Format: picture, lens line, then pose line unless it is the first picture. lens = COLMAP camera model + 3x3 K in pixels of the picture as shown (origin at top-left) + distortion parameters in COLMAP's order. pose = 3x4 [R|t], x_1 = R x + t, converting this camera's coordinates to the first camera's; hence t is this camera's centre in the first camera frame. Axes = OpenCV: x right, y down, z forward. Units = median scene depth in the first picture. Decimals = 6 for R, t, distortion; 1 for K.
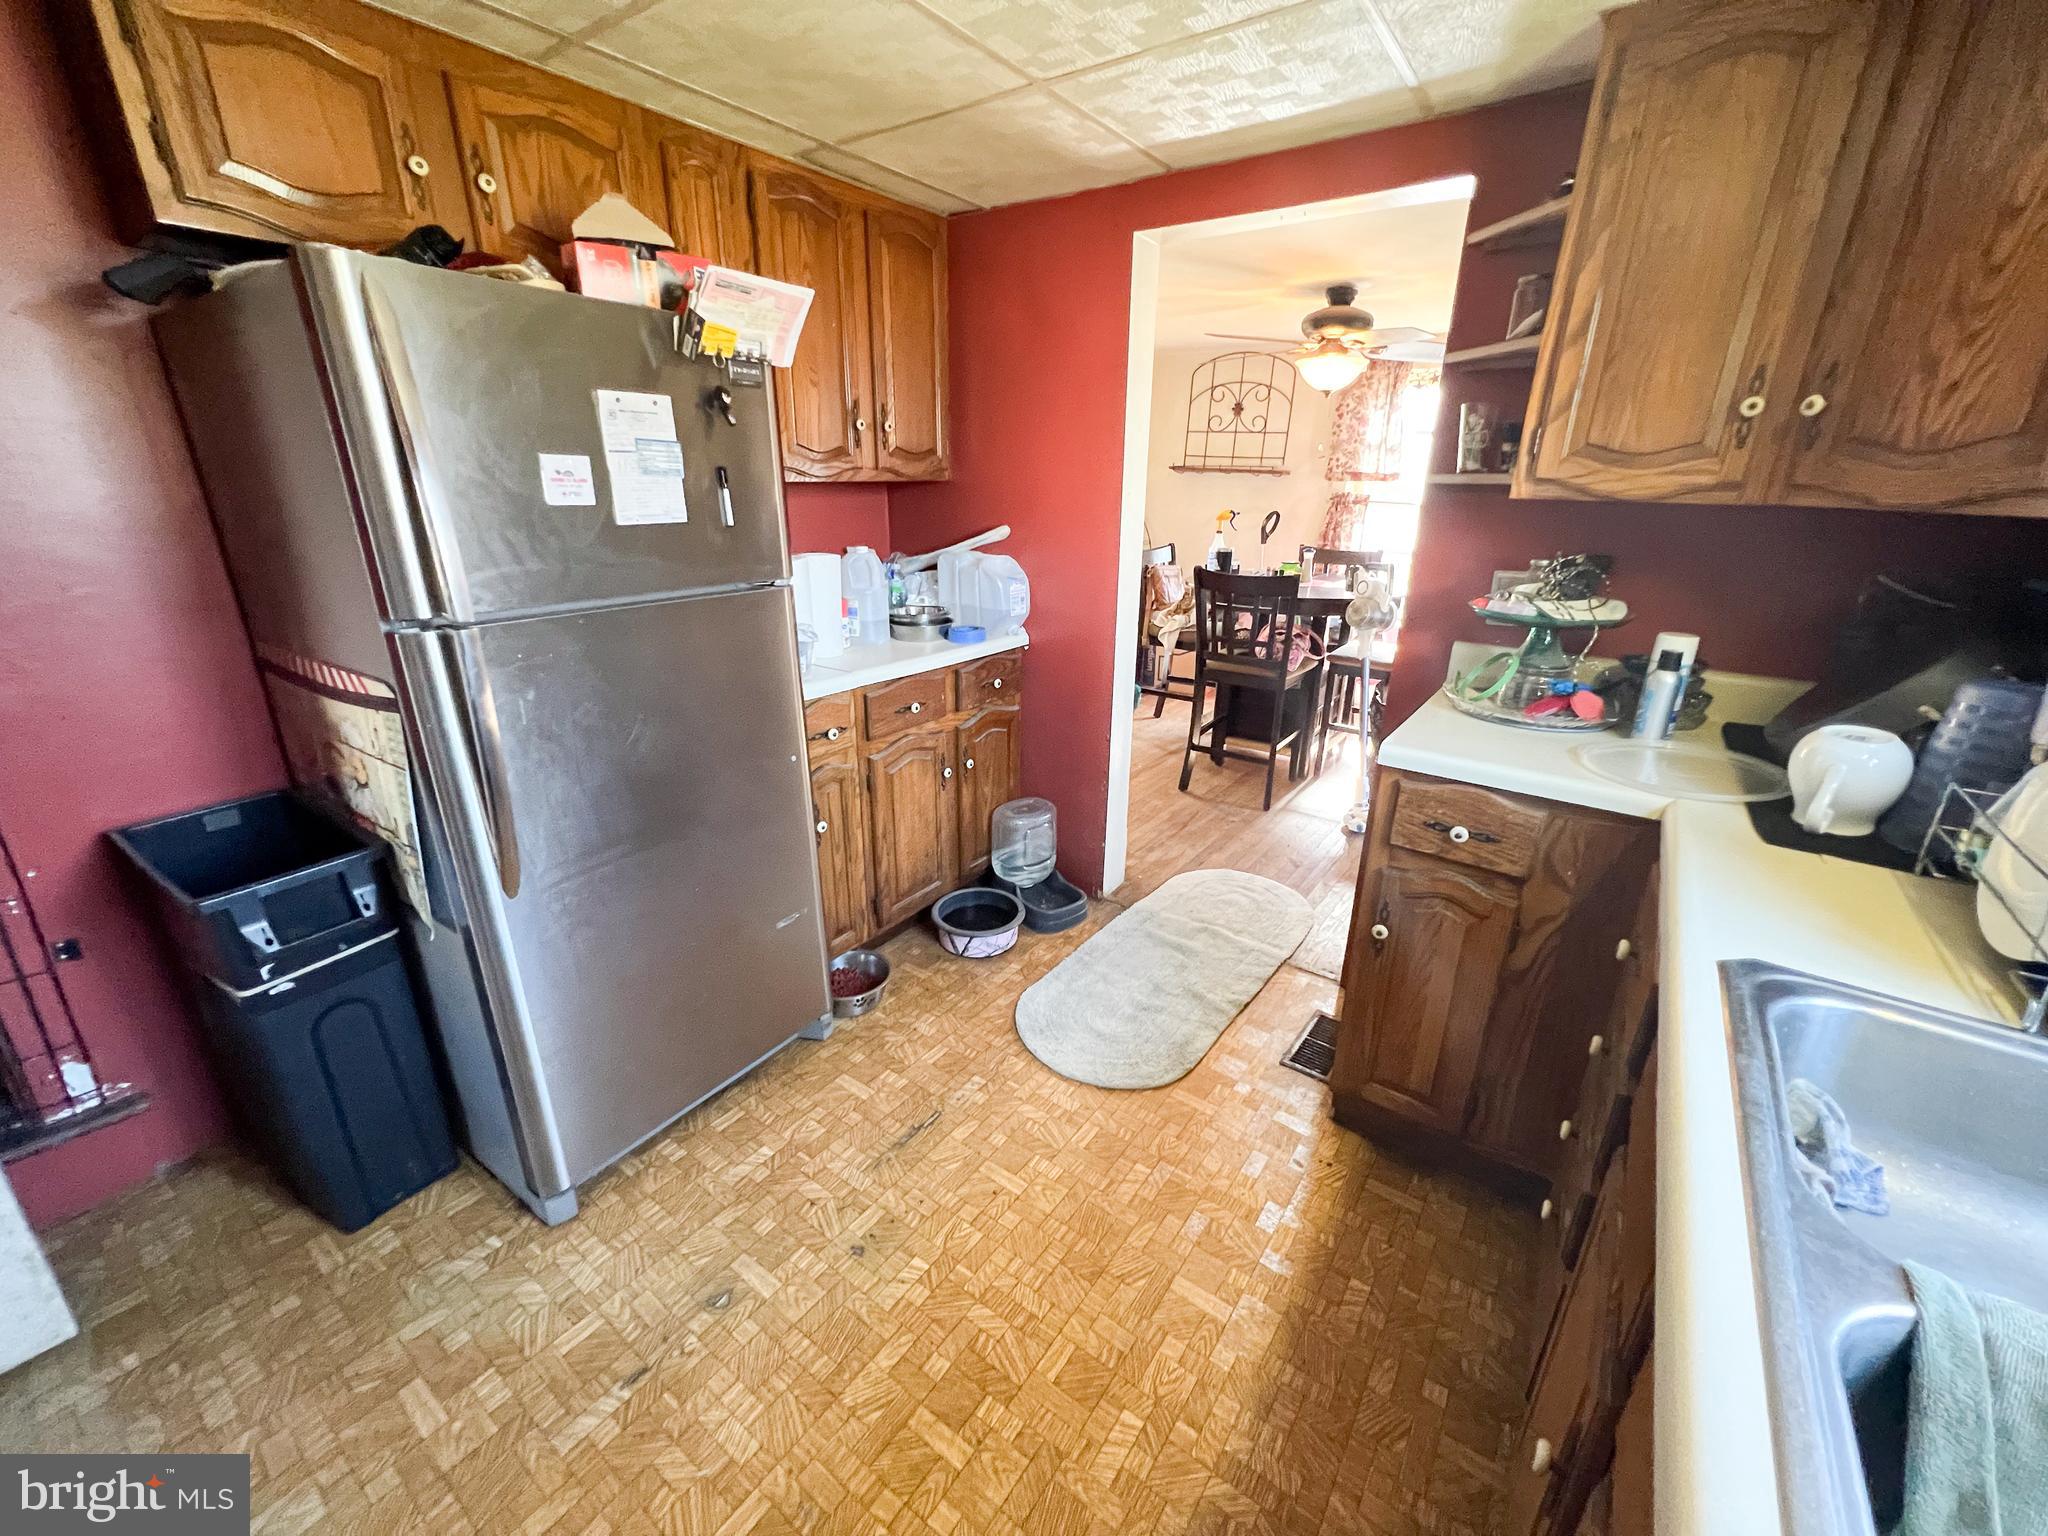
lens RADIAL K [[816.8, 0, 1023.2], [0, 816.8, 762.6], [0, 0, 1]] dist [-0.000727, 0.000066]
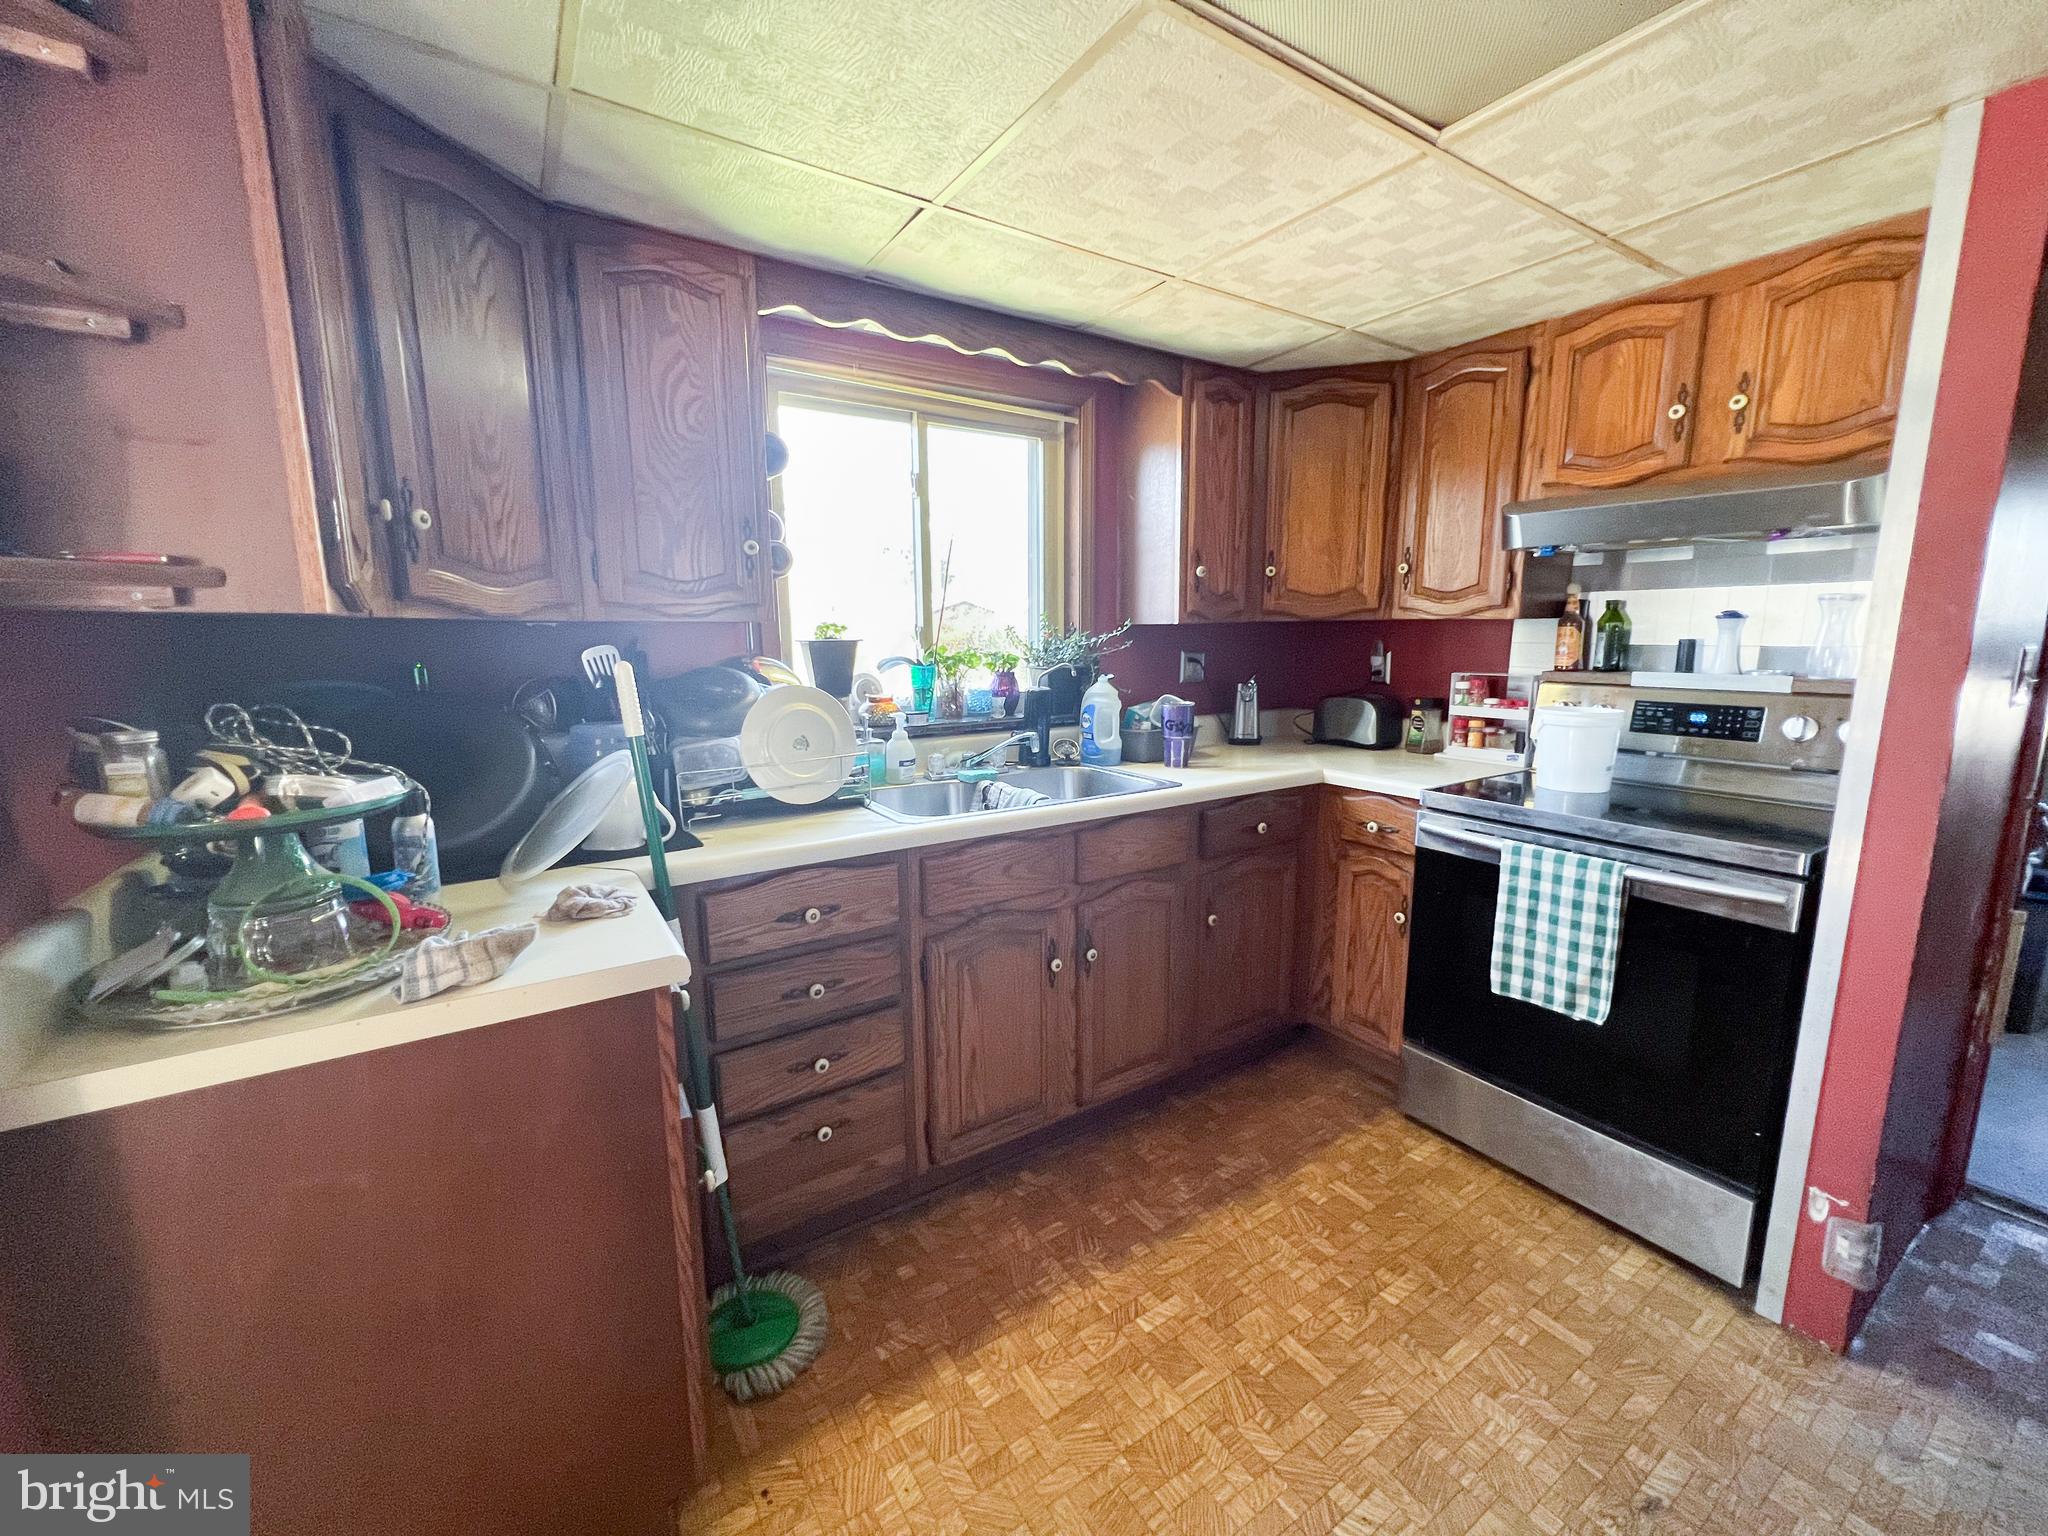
lens RADIAL K [[816.8, 0, 1023.2], [0, 816.8, 762.6], [0, 0, 1]] dist [-0.000727, 0.000066]
pose [[-0.936658, -0.066166, 0.343939, -0.065167], [0.111800, 0.874139, 0.472632, -0.548889], [-0.331923, 0.481147, -0.811372, 1.648798]]
